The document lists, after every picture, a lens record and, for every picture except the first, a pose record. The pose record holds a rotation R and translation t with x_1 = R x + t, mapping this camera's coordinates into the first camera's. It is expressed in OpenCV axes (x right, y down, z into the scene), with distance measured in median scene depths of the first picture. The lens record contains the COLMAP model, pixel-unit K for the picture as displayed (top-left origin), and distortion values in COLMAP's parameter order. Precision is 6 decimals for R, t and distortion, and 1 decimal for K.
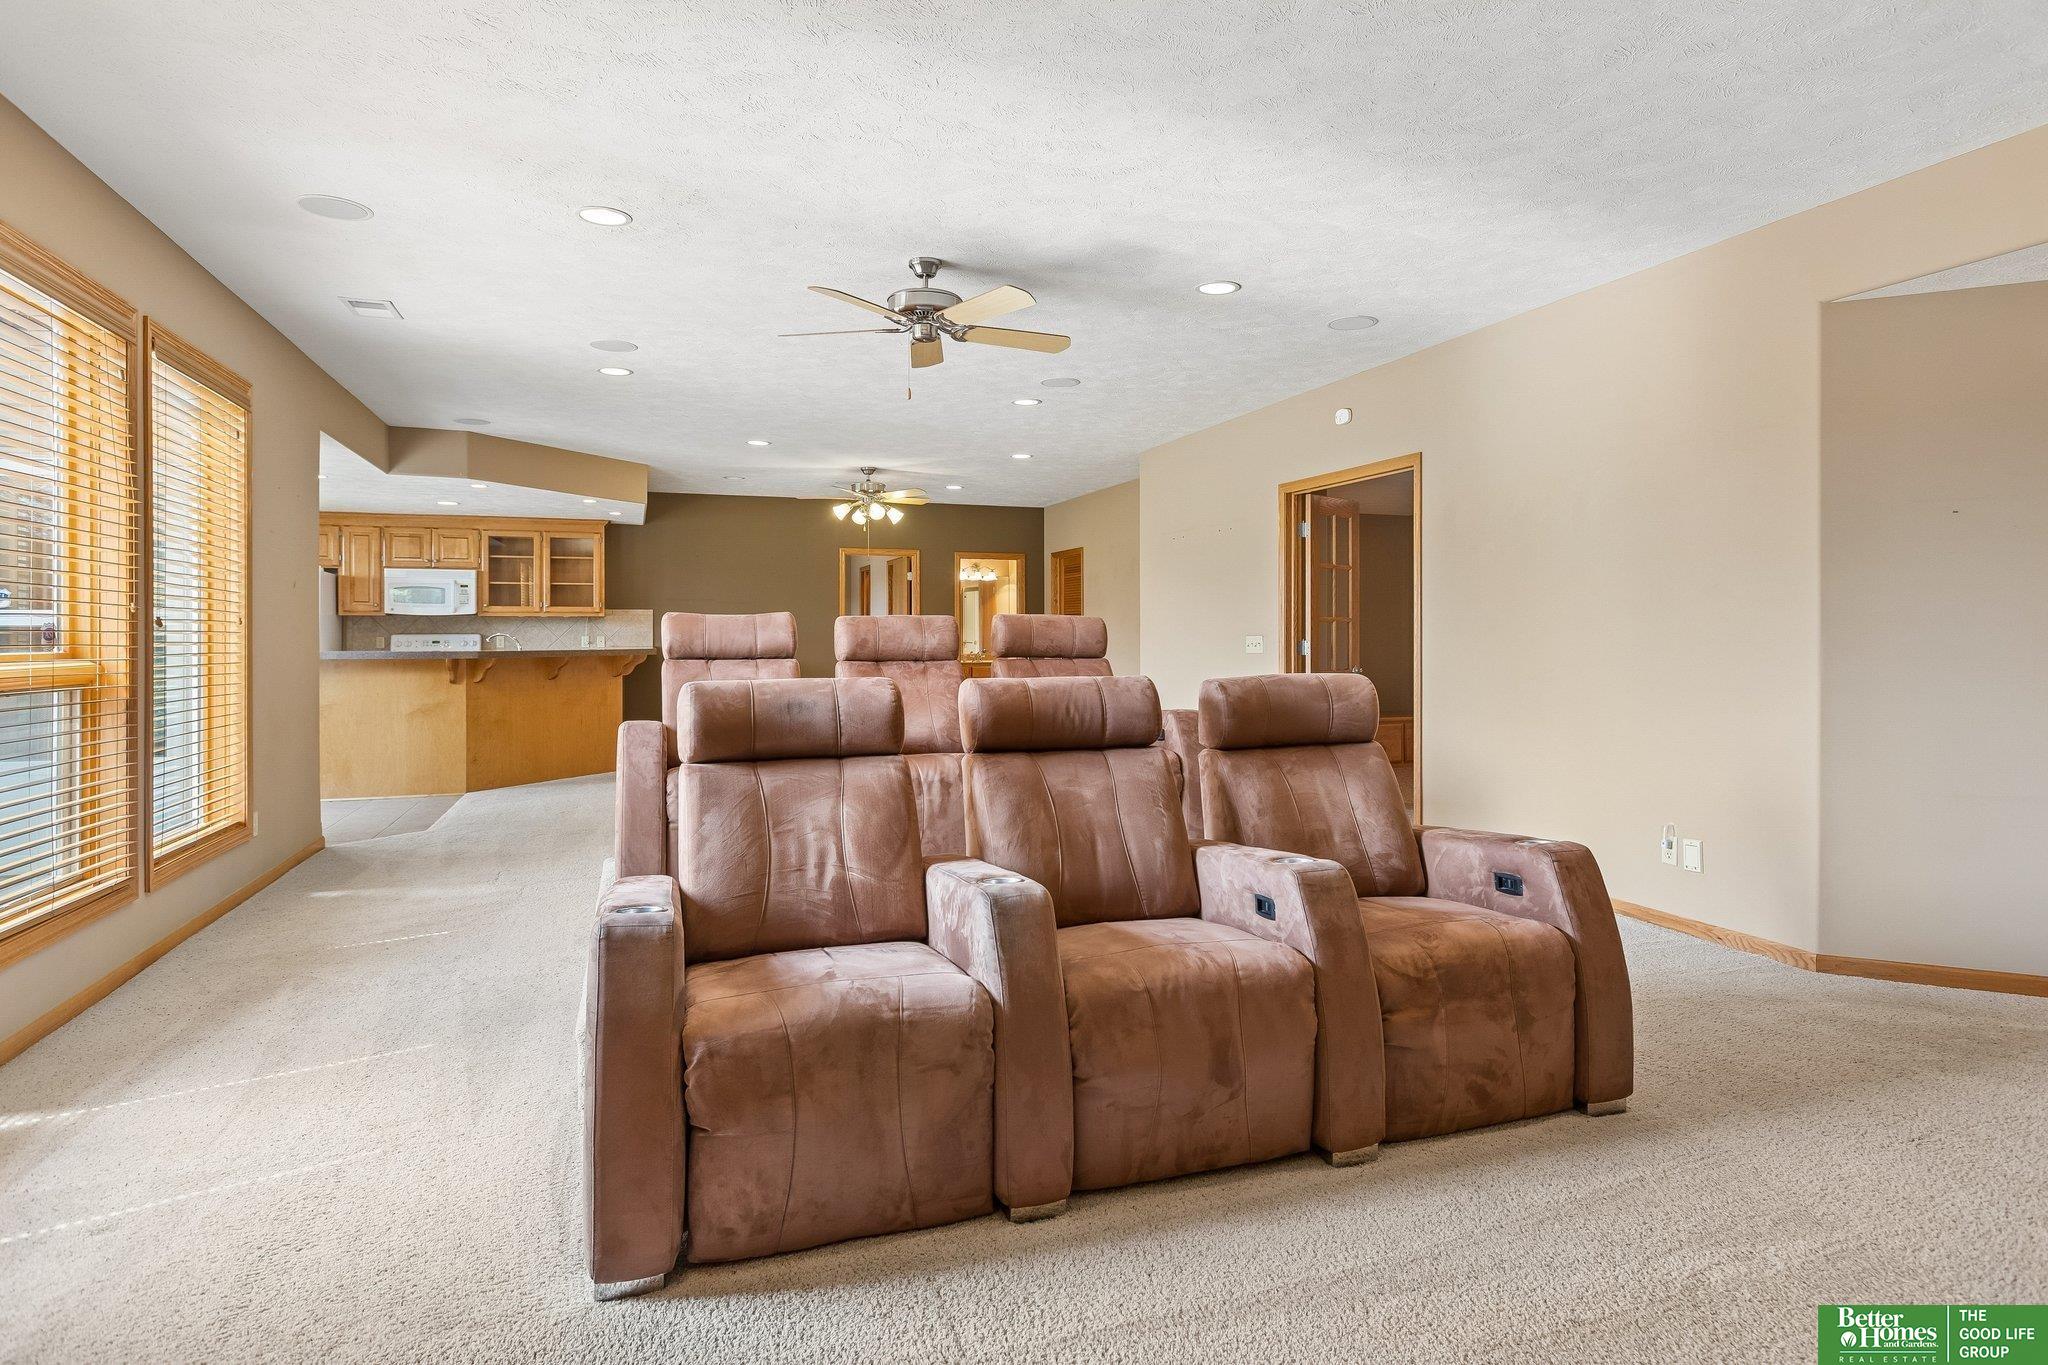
lens RADIAL K [[1129.5, 0, 1020.3], [0, 1129.5, 638.8], [0, 0, 1]] dist [0.031652, 0.000045]
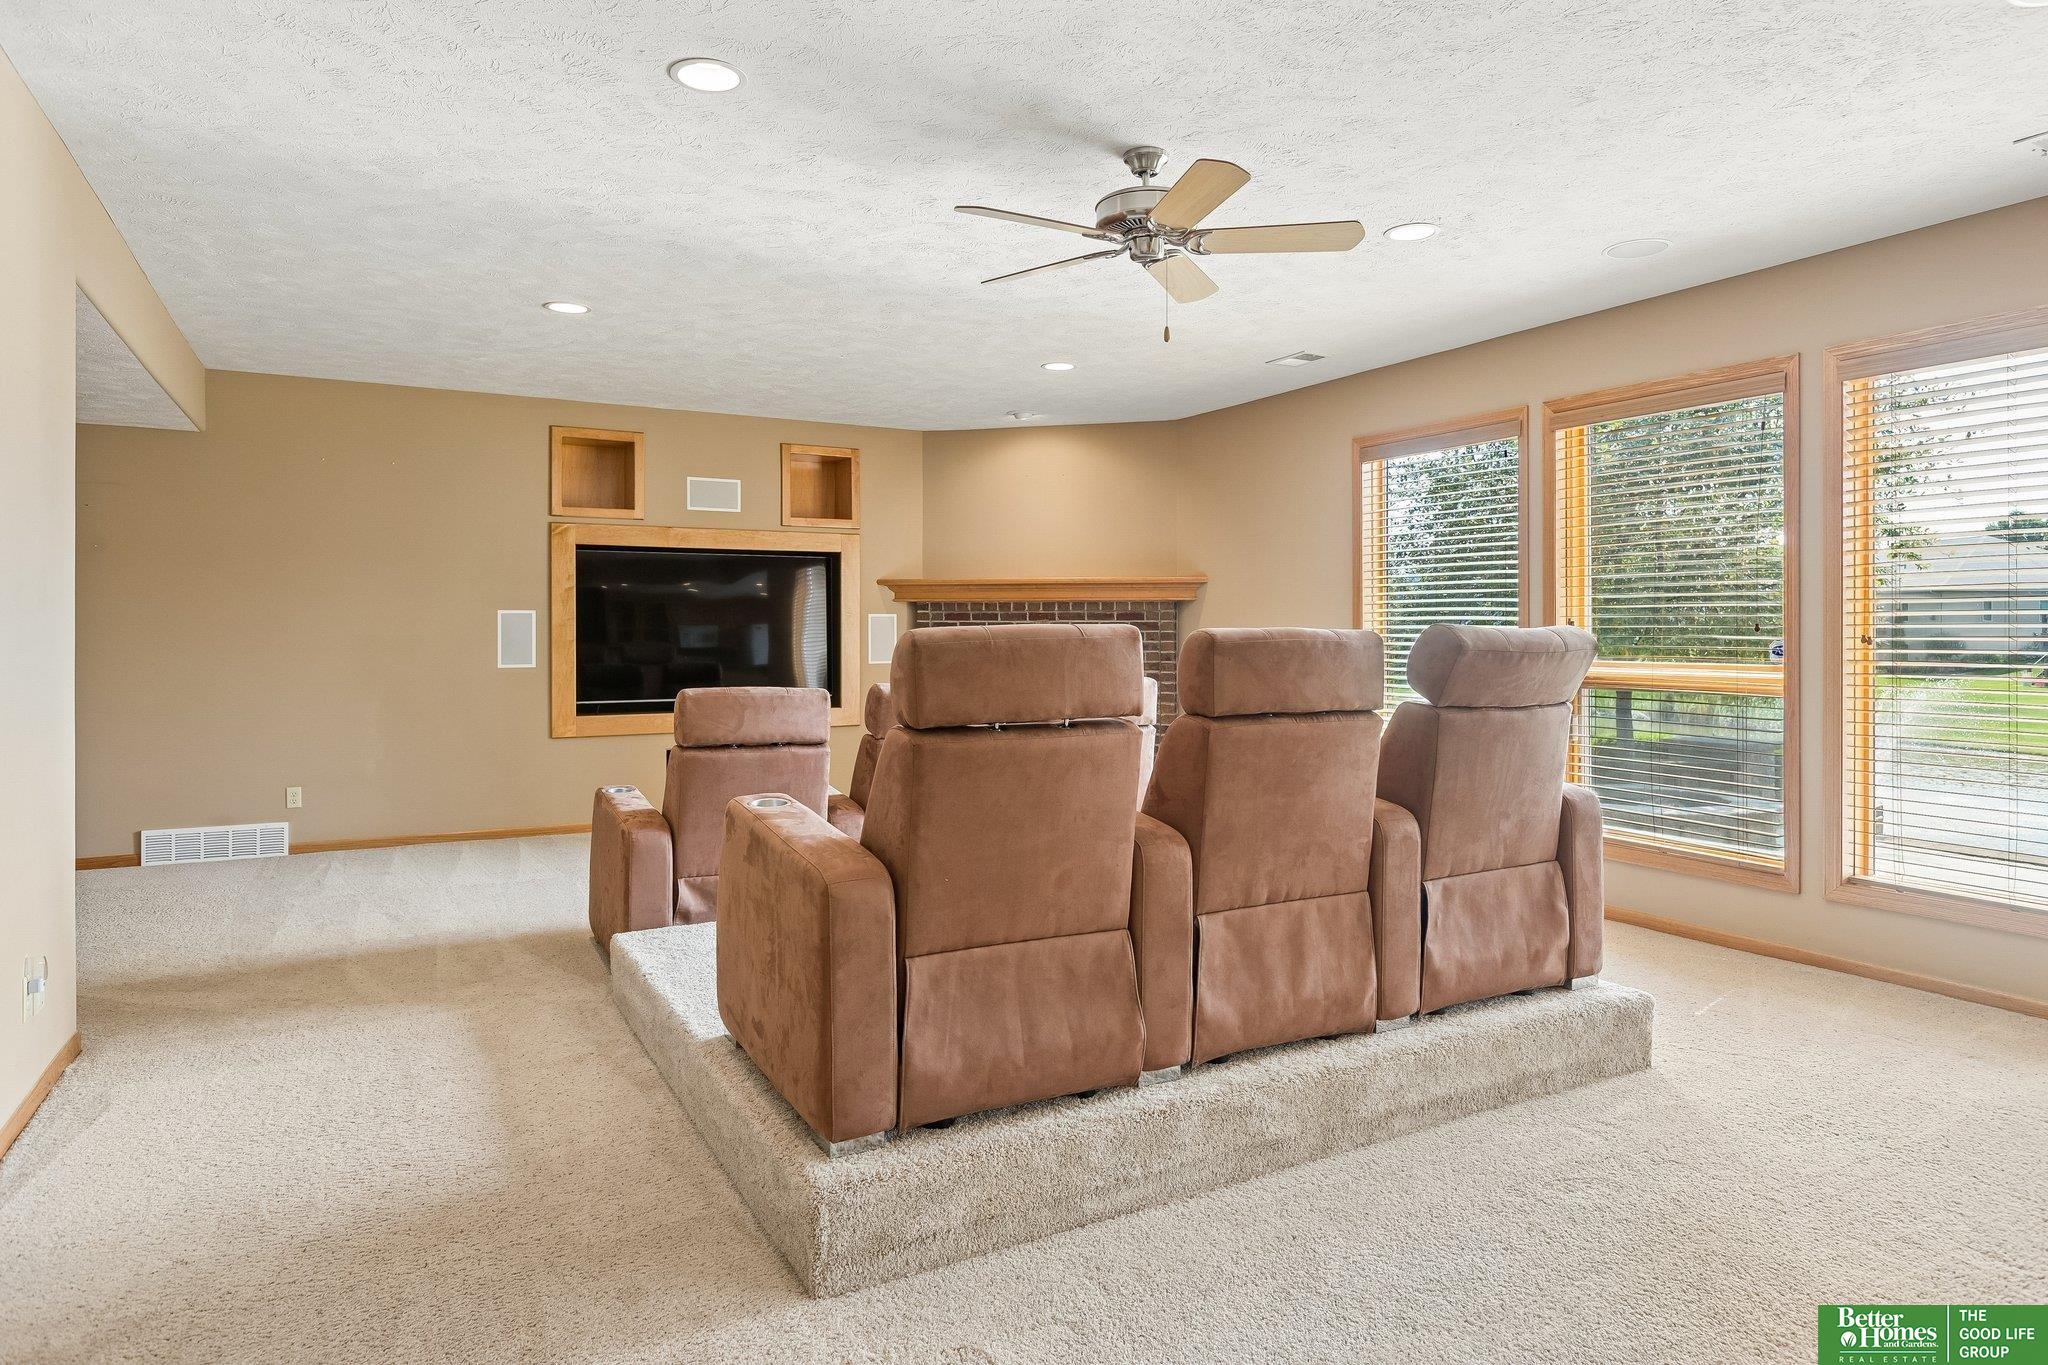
lens RADIAL K [[1225.9, 0, 1027.4], [0, 1225.9, 630.0], [0, 0, 1]] dist [0.002576, 0.000025]
pose [[-0.985557, -0.000288, -0.169346, 0.055047], [-0.000509, 0.999999, 0.001262, -0.009980], [0.169346, 0.001330, -0.985556, 0.745358]]
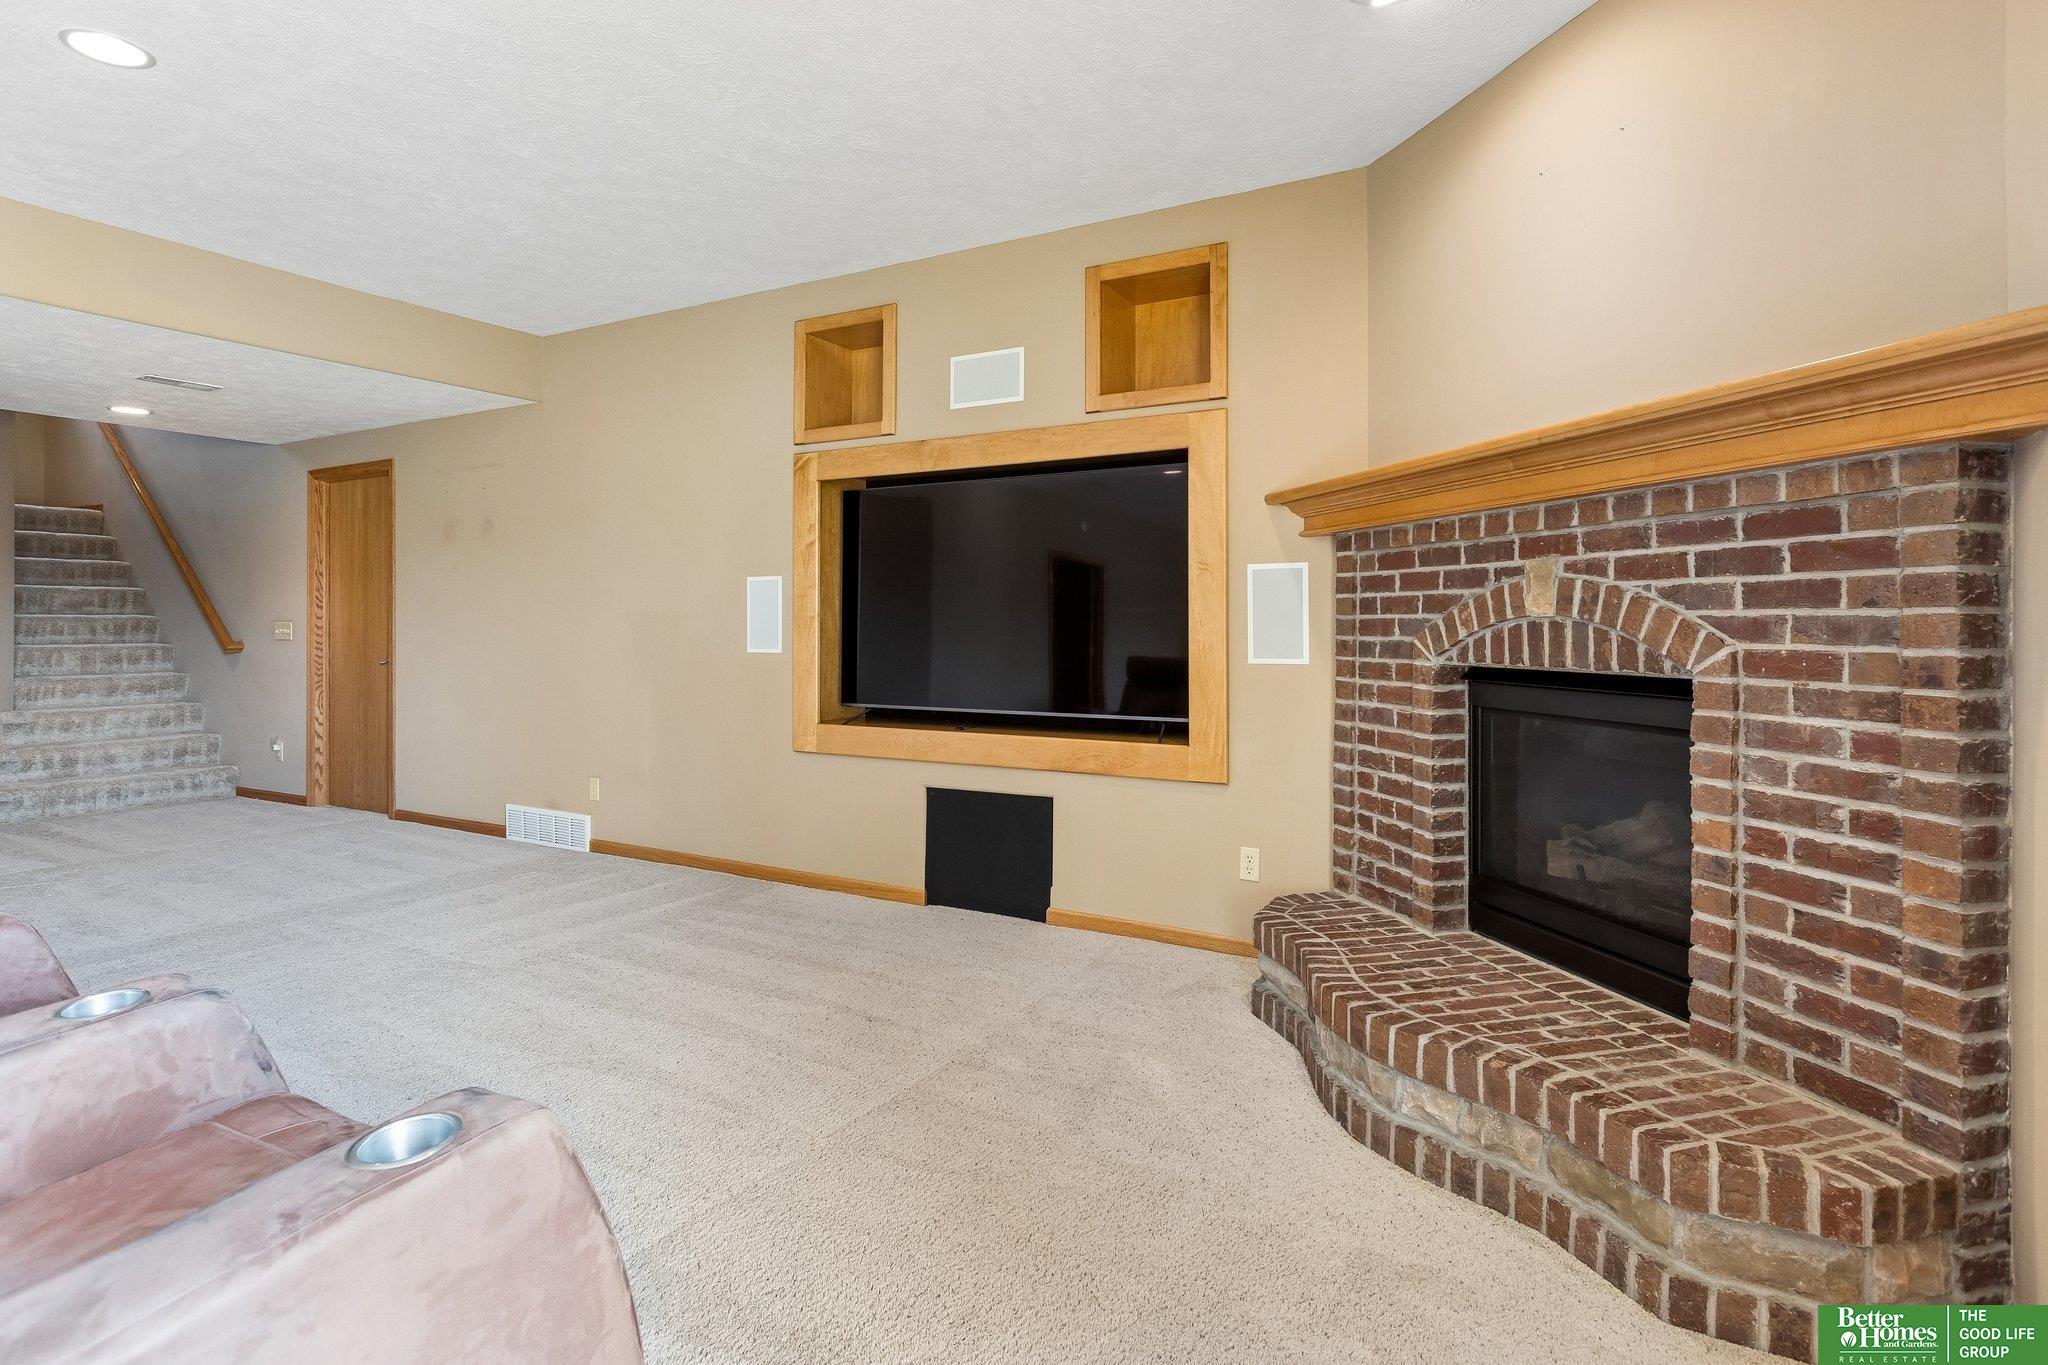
lens RADIAL K [[1050.8, 0, 1024.5], [0, 1050.8, 621.2], [0, 0, 1]] dist [-0.001751, -0.000292]
pose [[-0.664319, 0.002397, 0.747445, -0.183121], [-0.000033, 0.999995, -0.003236, 0.000264], [-0.747449, -0.002175, -0.664316, 0.231616]]
